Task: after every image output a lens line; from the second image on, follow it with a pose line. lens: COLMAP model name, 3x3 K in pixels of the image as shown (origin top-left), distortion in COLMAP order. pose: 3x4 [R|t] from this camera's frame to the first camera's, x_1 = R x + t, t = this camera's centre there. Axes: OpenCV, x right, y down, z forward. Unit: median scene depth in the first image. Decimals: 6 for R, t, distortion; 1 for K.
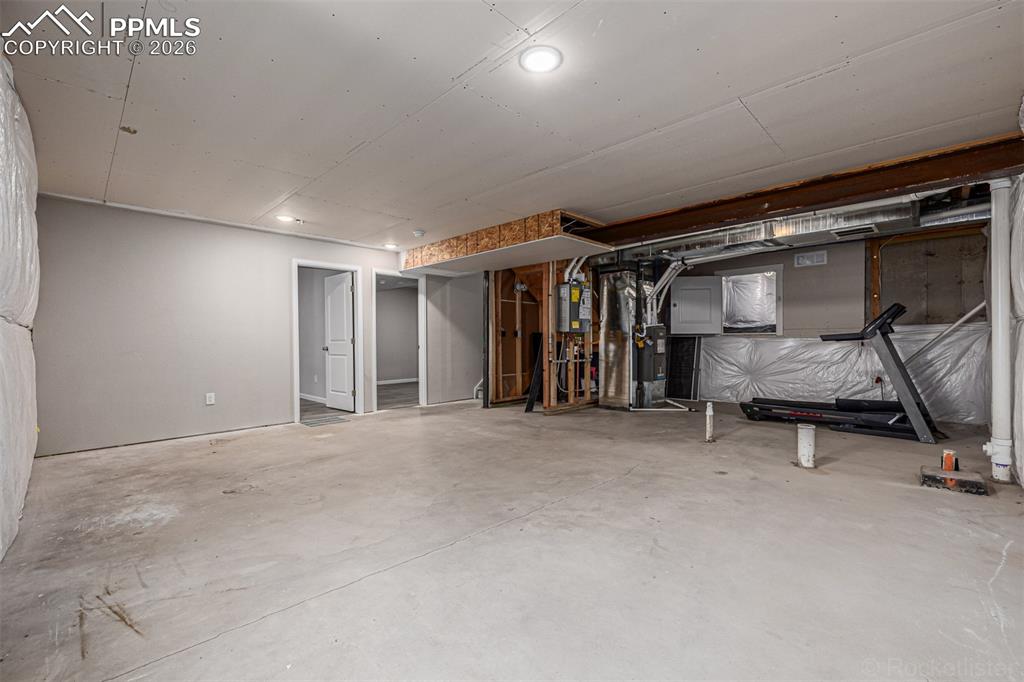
lens RADIAL K [[430.4, 0, 512.0], [0, 430.4, 341.0], [0, 0, 1]] dist [-0.000145, -0.000033]
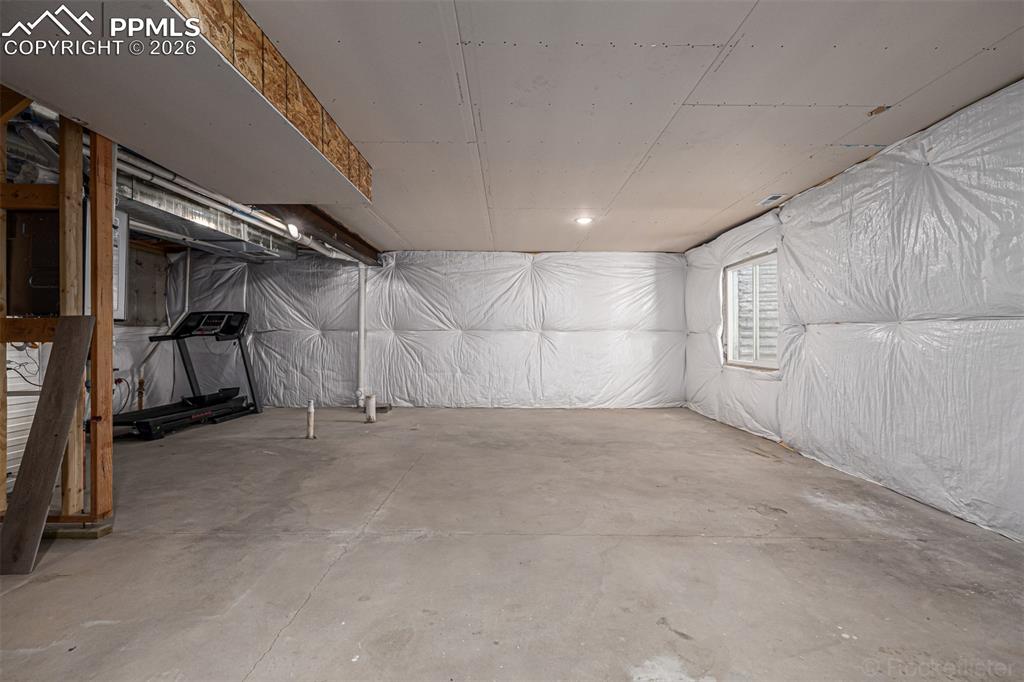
lens RADIAL K [[433.6, 0, 513.0], [0, 433.6, 338.9], [0, 0, 1]] dist [0.000090, 0.000500]
pose [[-0.709045, 0.005479, 0.705142, -0.905766], [0.003934, 0.999985, -0.003814, 0.000236], [-0.705152, 0.000069, -0.709056, 2.026606]]
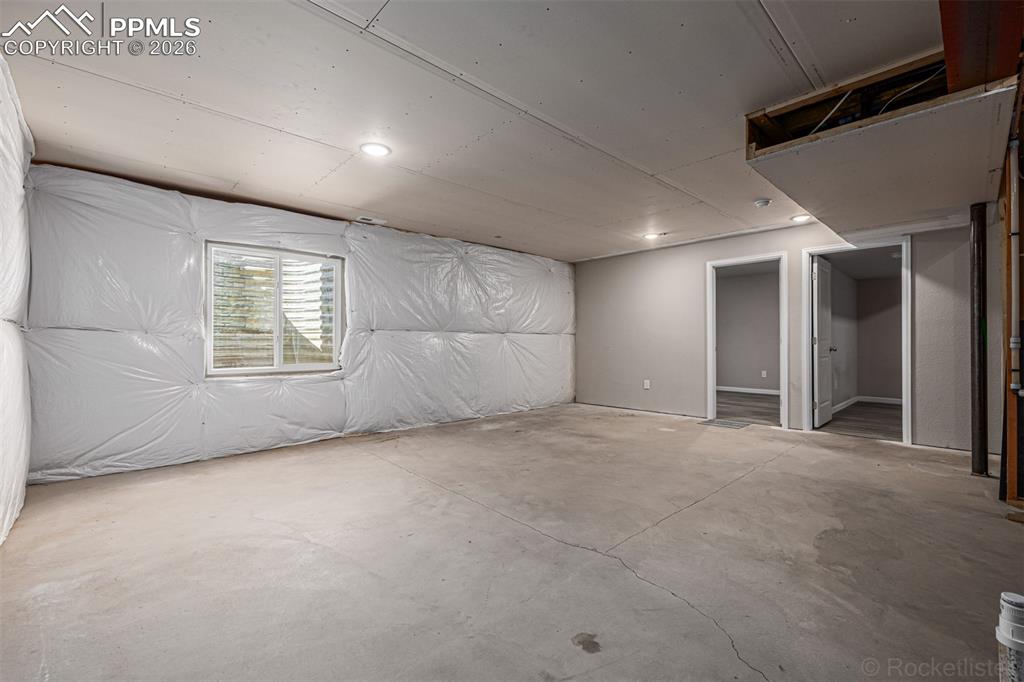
lens RADIAL K [[433.6, 0, 513.0], [0, 433.6, 338.9], [0, 0, 1]] dist [0.000090, 0.000500]
pose [[-0.031150, -0.000066, -0.999515, 1.043560], [0.000652, 1.000000, -0.000086, -0.008968], [0.999515, -0.000655, -0.031150, 1.041577]]
